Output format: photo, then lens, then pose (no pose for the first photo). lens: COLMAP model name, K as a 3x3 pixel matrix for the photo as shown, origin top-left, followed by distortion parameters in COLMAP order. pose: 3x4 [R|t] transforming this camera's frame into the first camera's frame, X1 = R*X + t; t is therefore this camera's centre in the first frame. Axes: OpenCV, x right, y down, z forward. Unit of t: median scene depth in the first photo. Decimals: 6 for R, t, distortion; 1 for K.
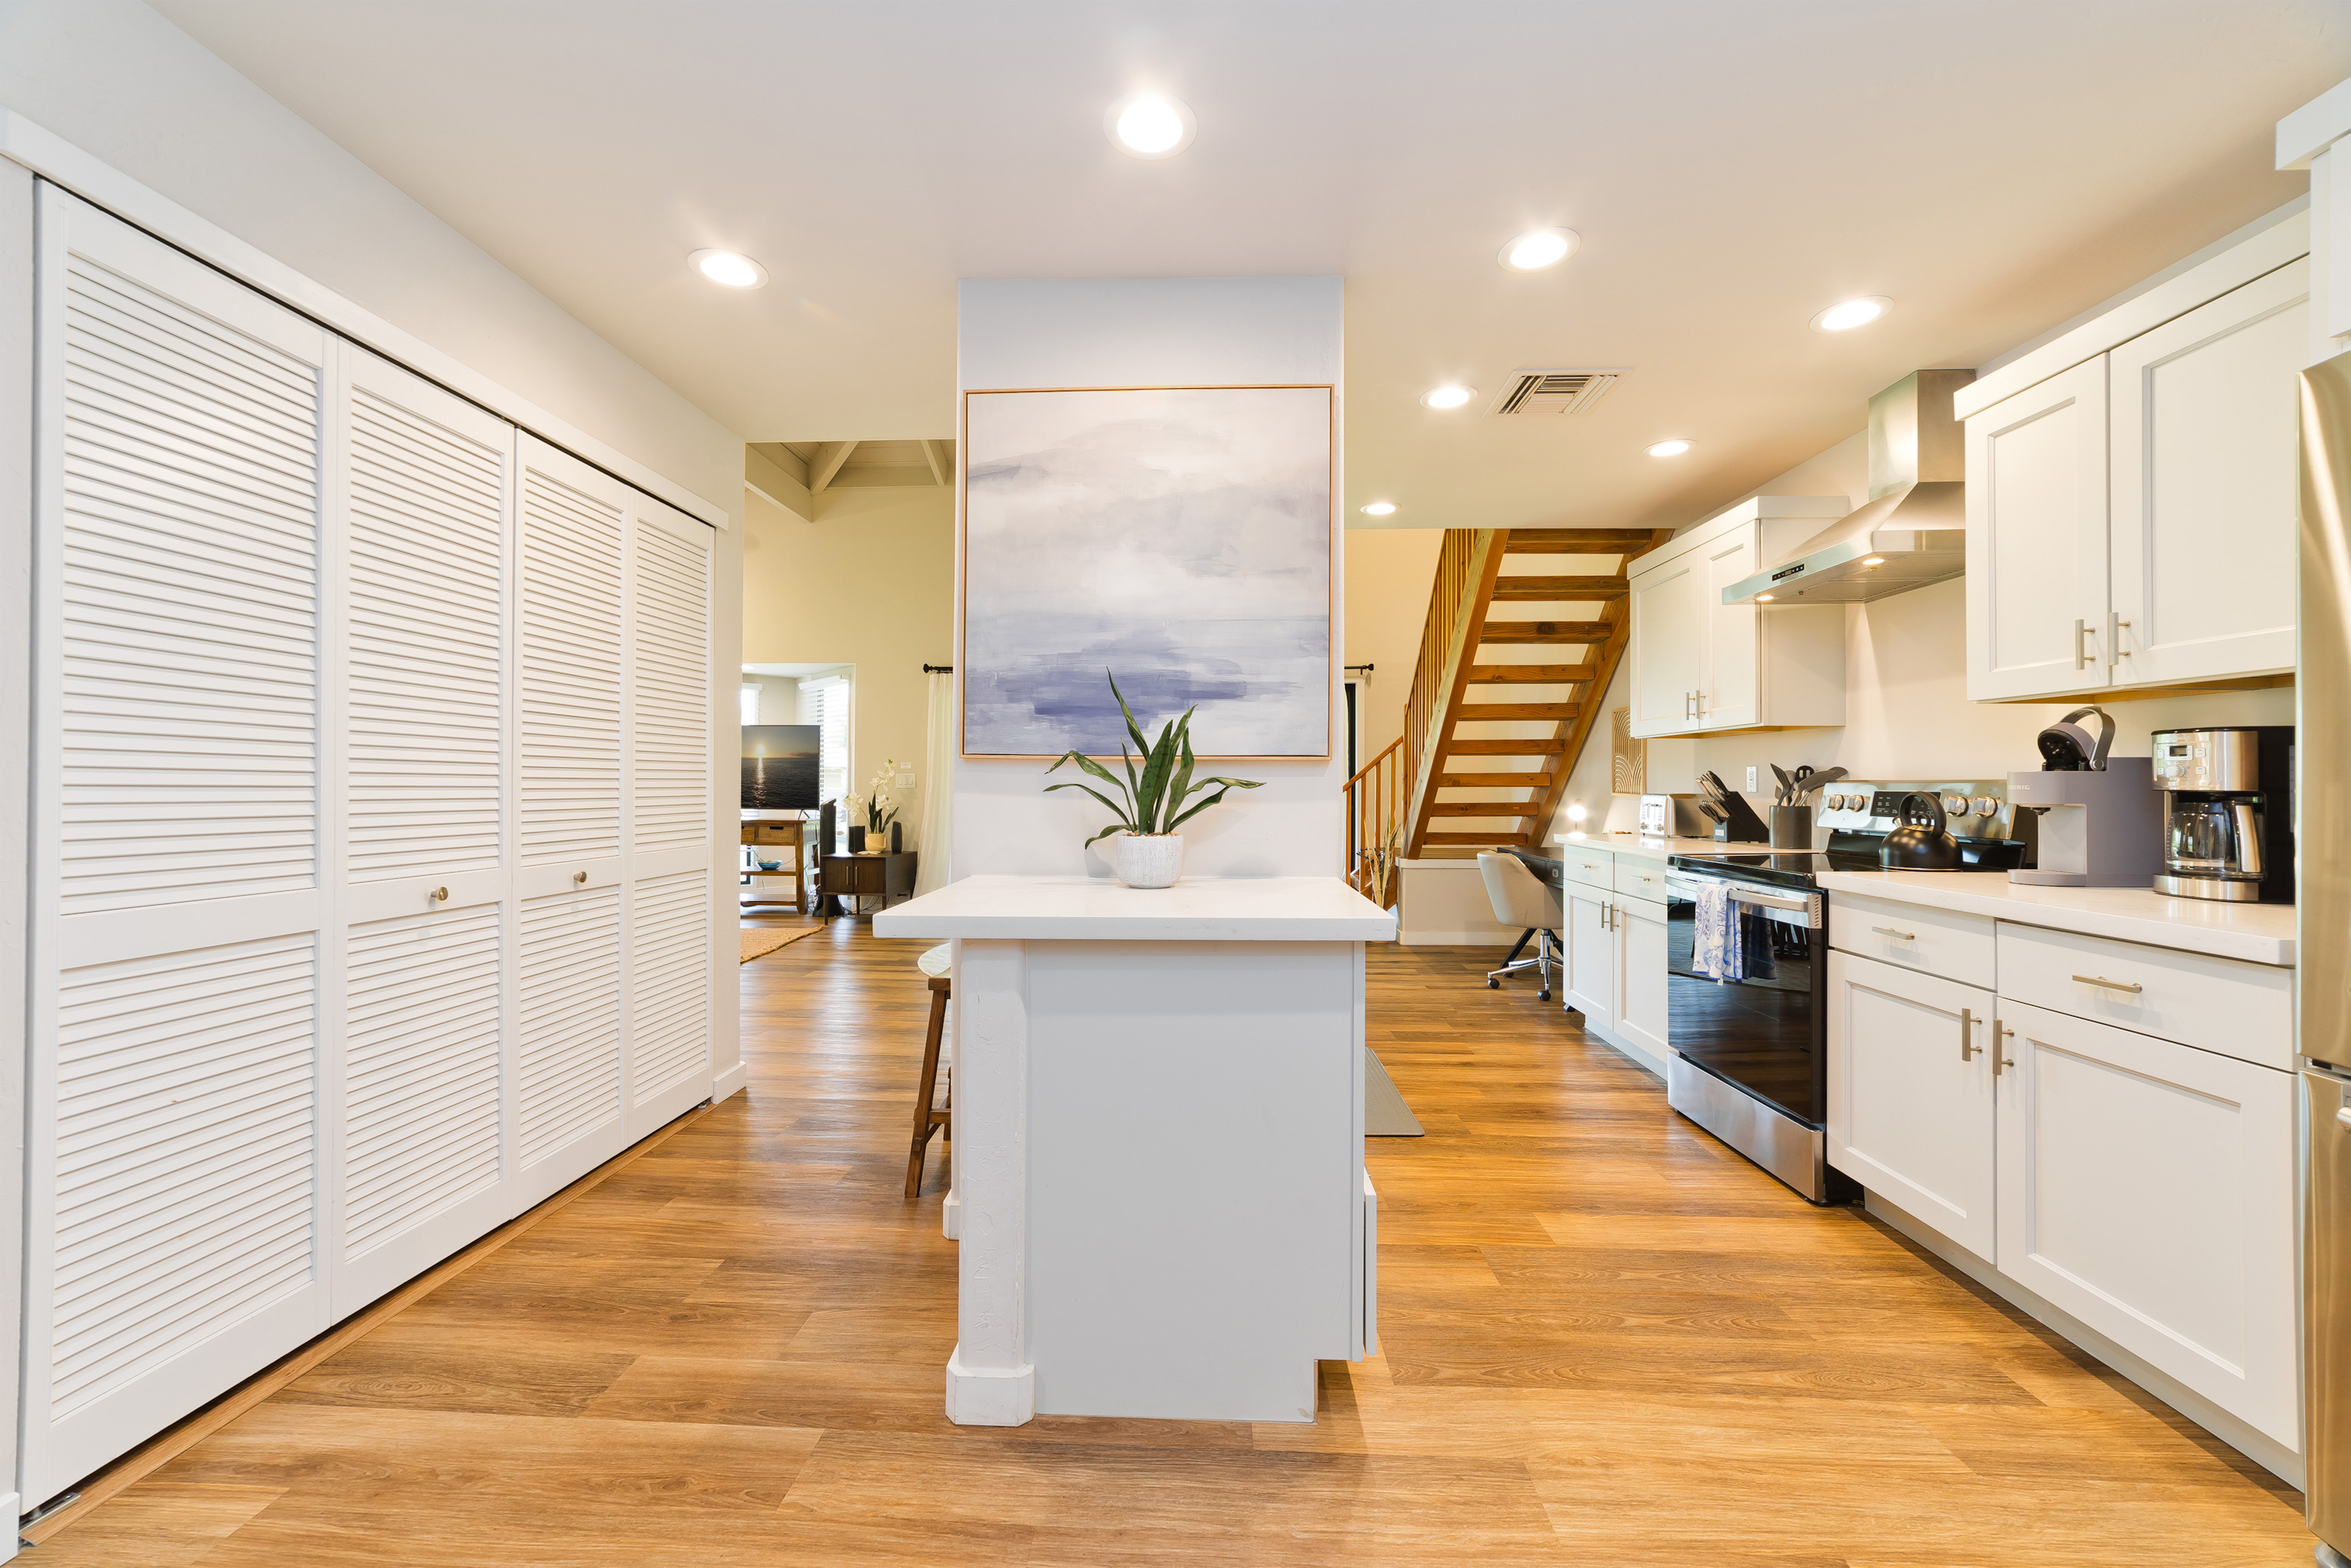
lens RADIAL K [[894.4, 0, 1178.2], [0, 894.4, 782.7], [0, 0, 1]] dist [-0.015203, 0.004503]
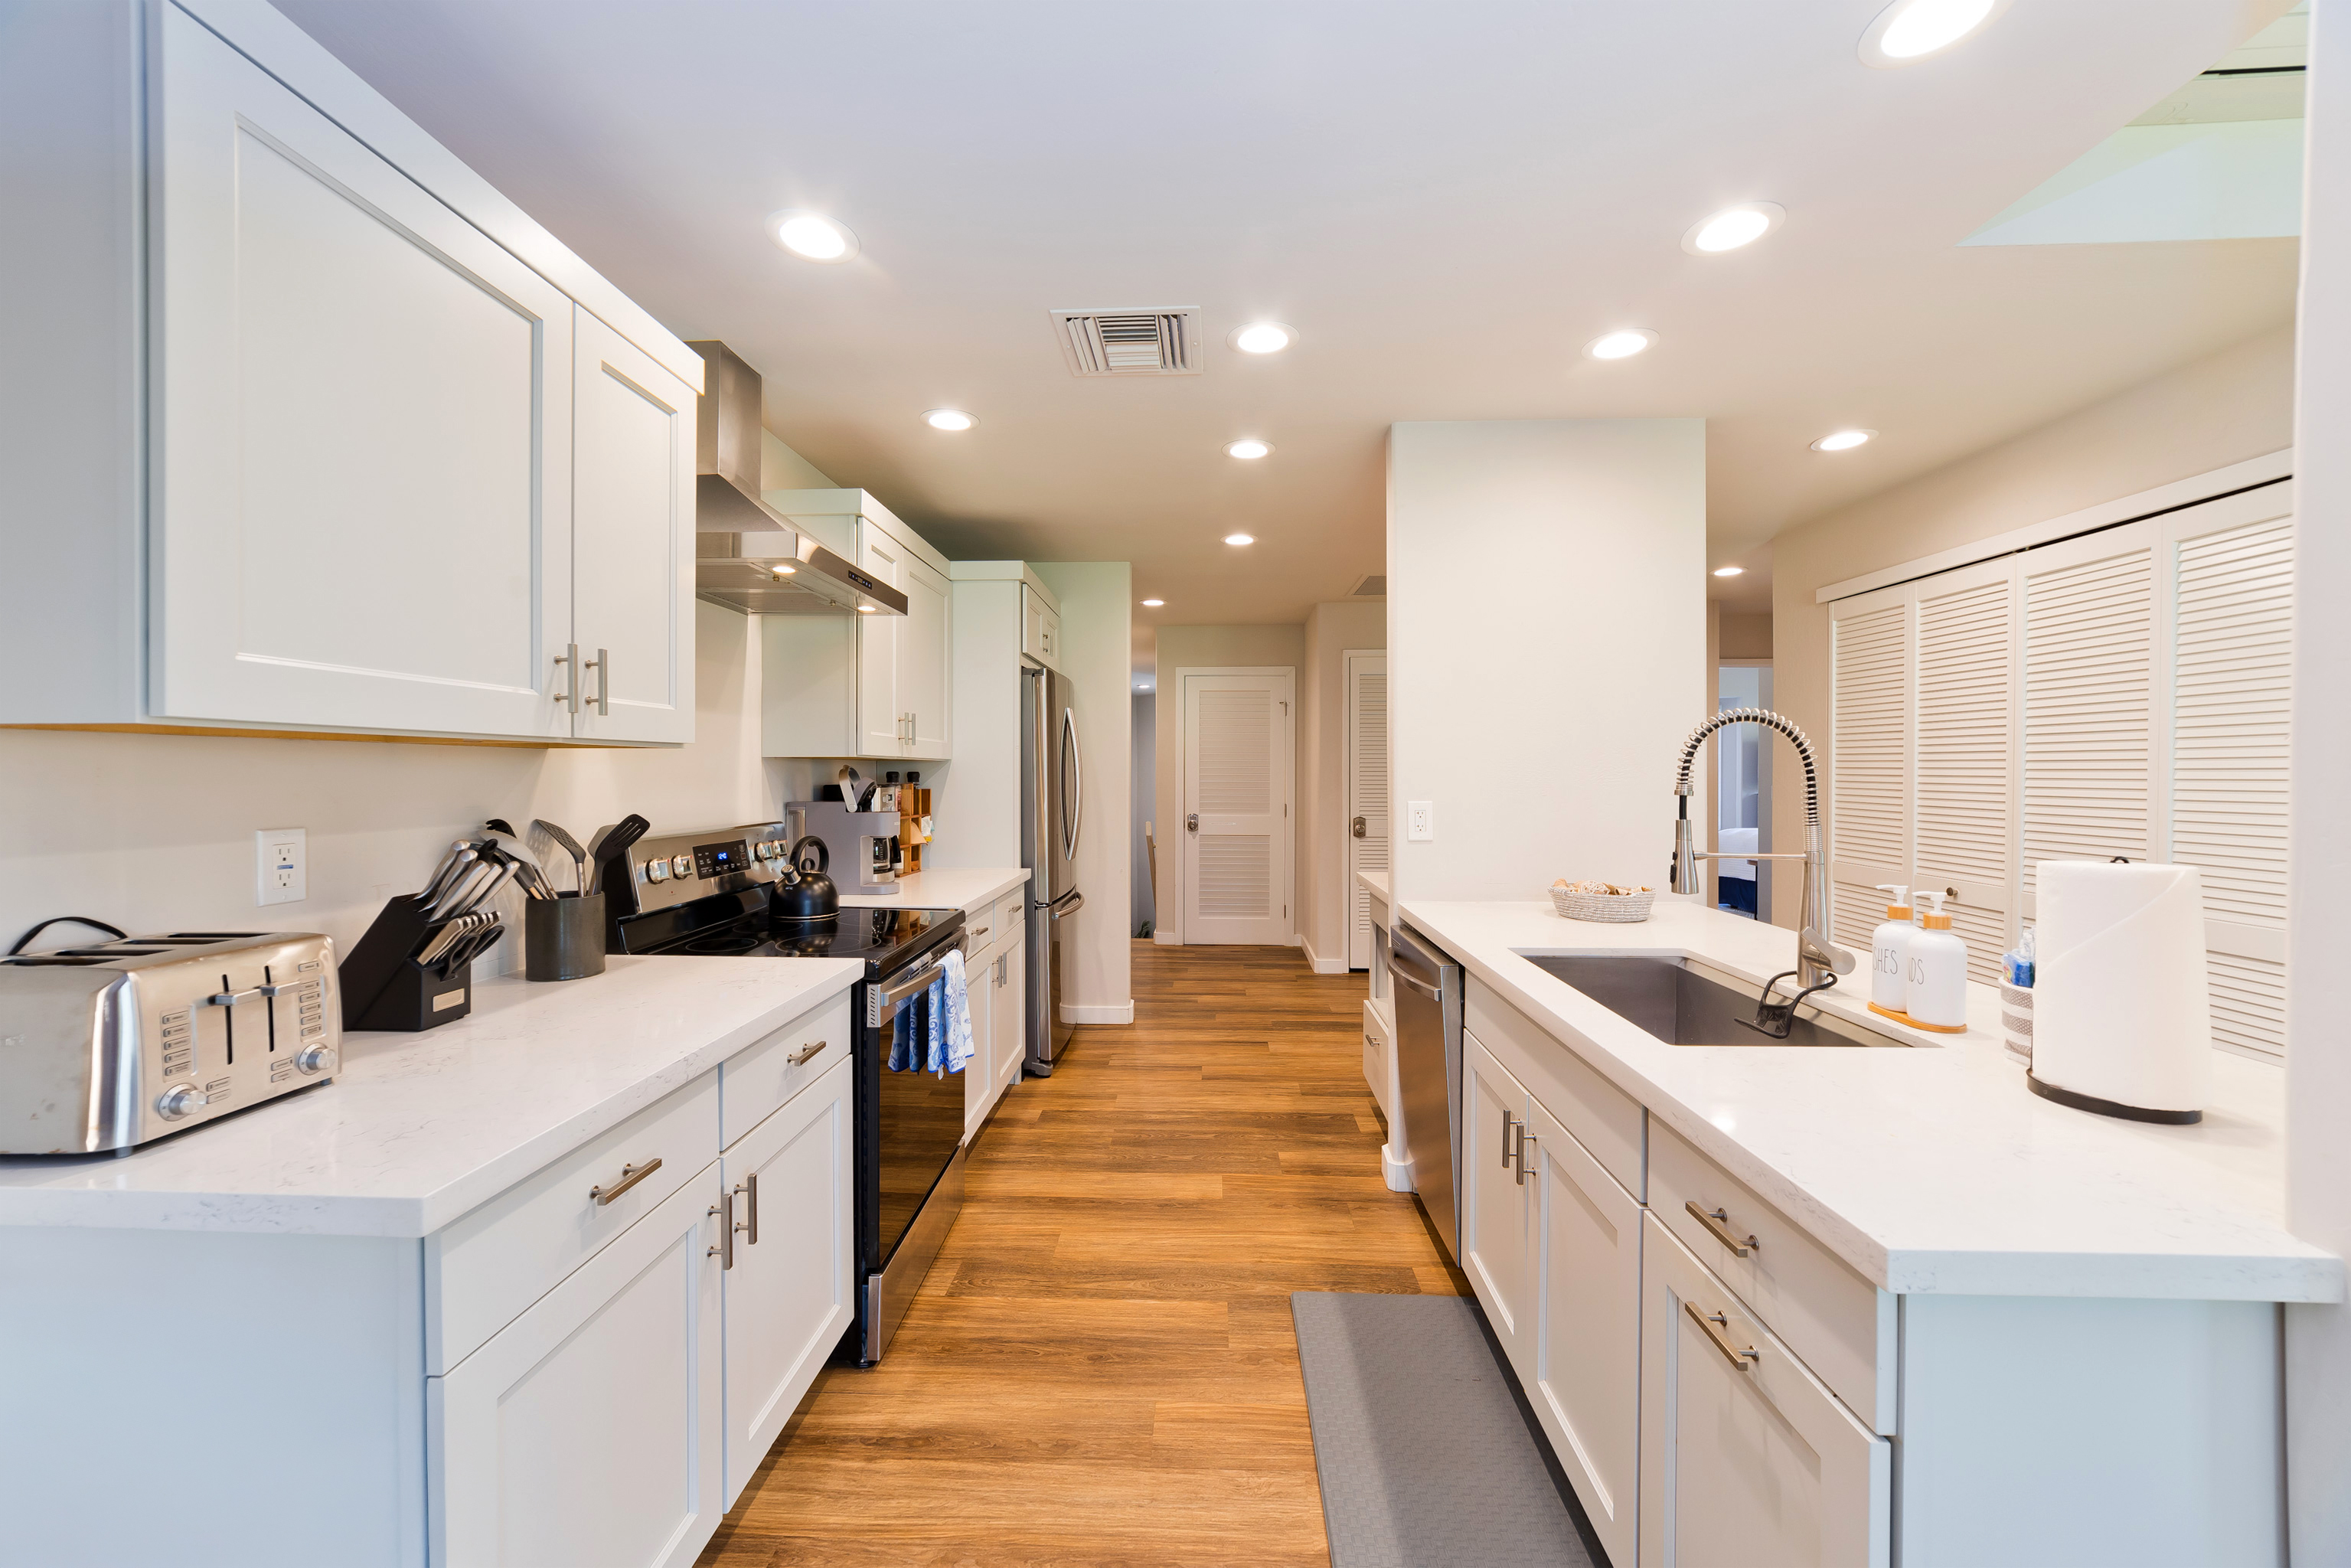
lens RADIAL K [[894.4, 0, 1169.3], [0, 894.4, 778.1], [0, 0, 1]] dist [-0.015203, 0.004503]
pose [[-0.999938, -0.003316, 0.010616, 0.551155], [-0.003221, 0.999955, 0.008896, -0.085280], [-0.010645, 0.008861, -0.999904, 2.592714]]
